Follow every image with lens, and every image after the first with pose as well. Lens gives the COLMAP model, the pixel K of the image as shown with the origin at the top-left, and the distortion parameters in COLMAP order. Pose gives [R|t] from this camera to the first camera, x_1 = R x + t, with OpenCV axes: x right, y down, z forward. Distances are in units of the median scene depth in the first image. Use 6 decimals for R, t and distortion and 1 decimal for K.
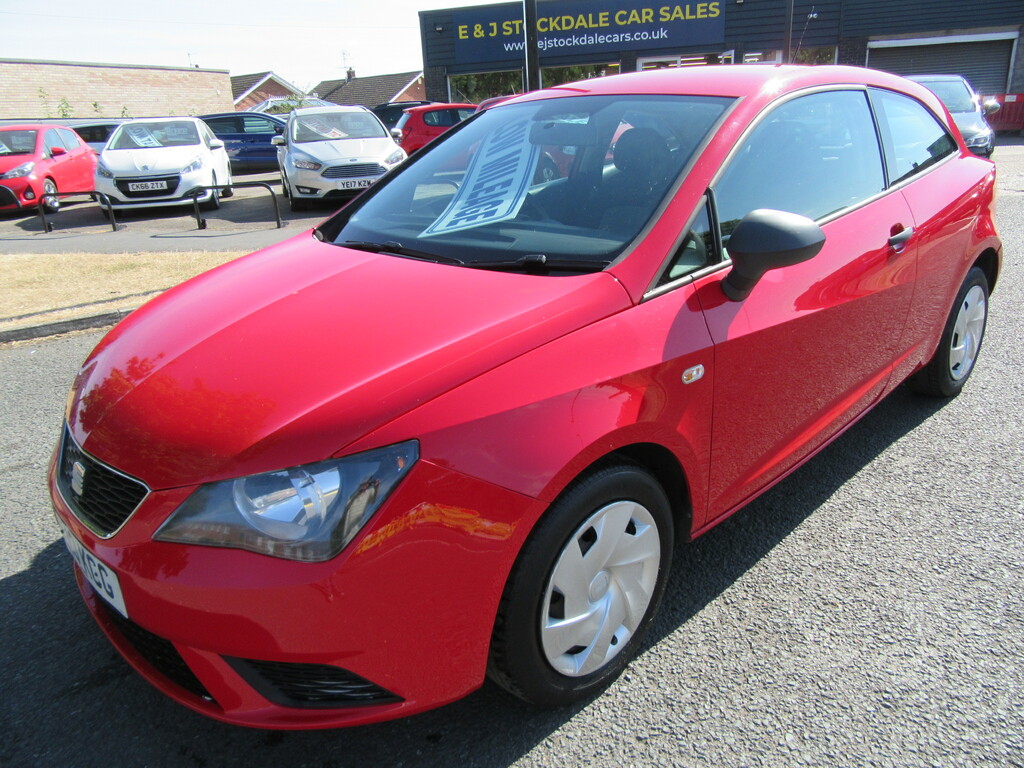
lens RADIAL K [[760.4, 0, 511.3], [0, 760.4, 382.2], [0, 0, 1]] dist [-0.015608, 0.014569]
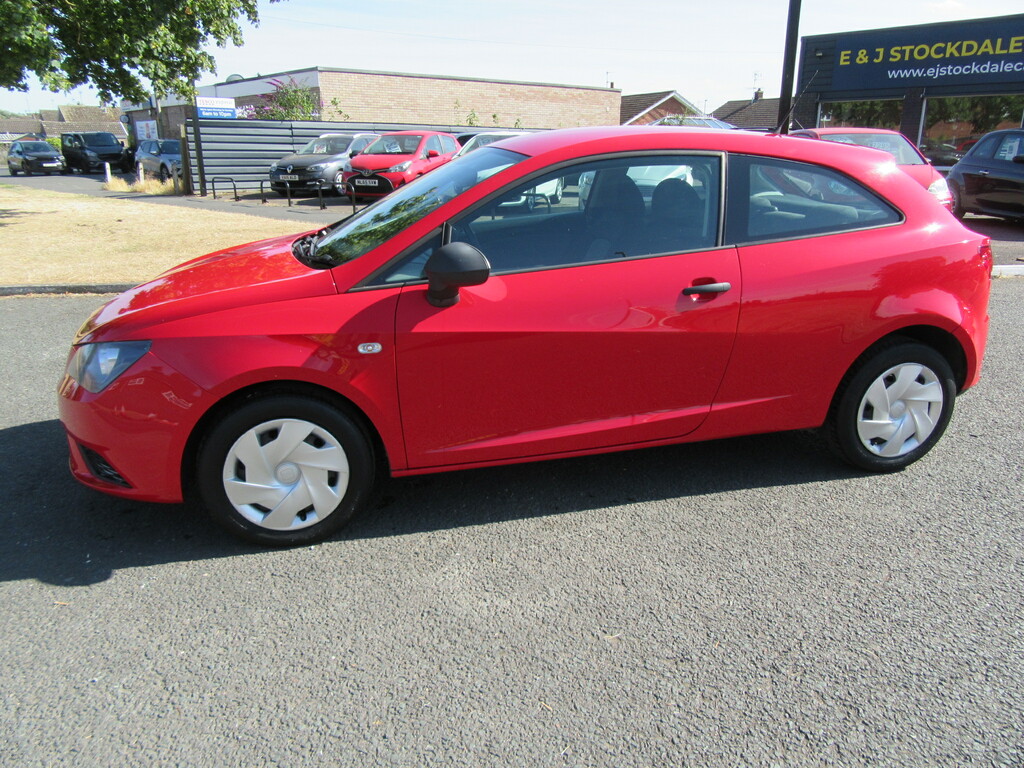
lens RADIAL K [[760.4, 0, 509.5], [0, 760.4, 385.3], [0, 0, 1]] dist [-0.015608, 0.014569]
pose [[0.867287, 0.203316, -0.454396, 0.190827], [-0.210641, 0.976934, 0.035078, -0.008119], [0.451047, 0.065292, 0.890109, -0.025510]]
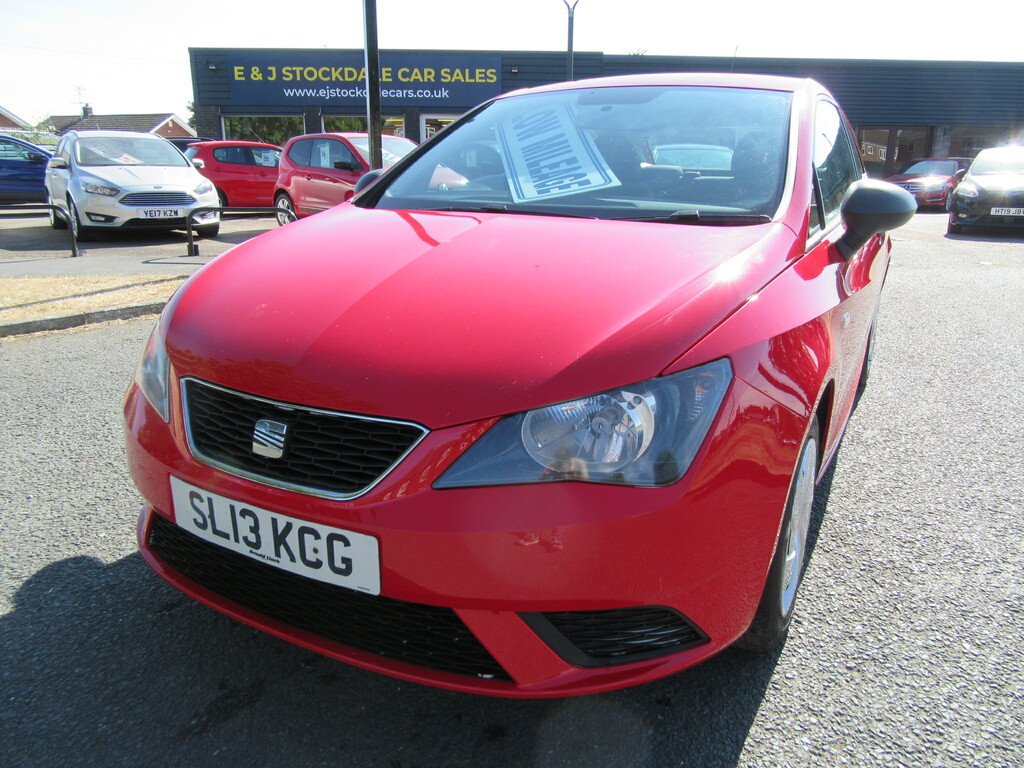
lens RADIAL K [[760.4, 0, 513.7], [0, 760.4, 382.2], [0, 0, 1]] dist [-0.015608, 0.014569]
pose [[0.949843, -0.023942, 0.311808, -0.091642], [0.046917, 0.996690, -0.066391, 0.021172], [-0.309186, 0.077690, 0.947823, 0.022730]]
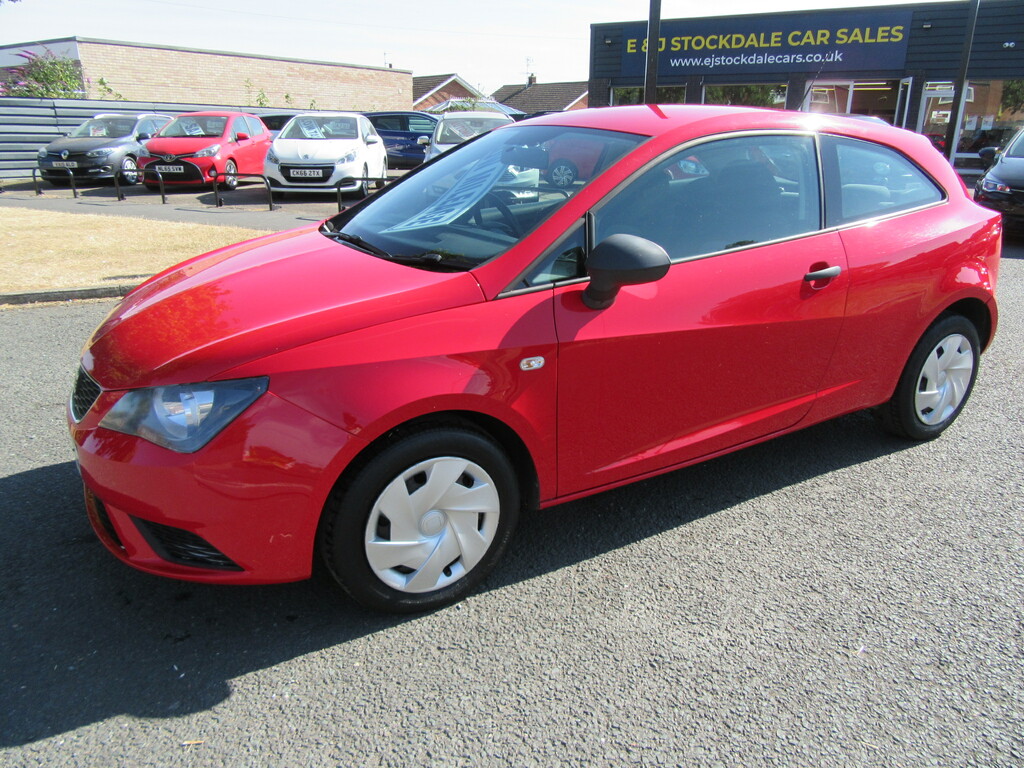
lens RADIAL K [[760.4, 0, 511.3], [0, 760.4, 383.3], [0, 0, 1]] dist [-0.015608, 0.014569]
pose [[0.972617, 0.128662, -0.193551, 0.074985], [-0.130263, 0.991469, 0.004486, 0.003290], [0.192477, 0.020849, 0.981080, -0.032423]]
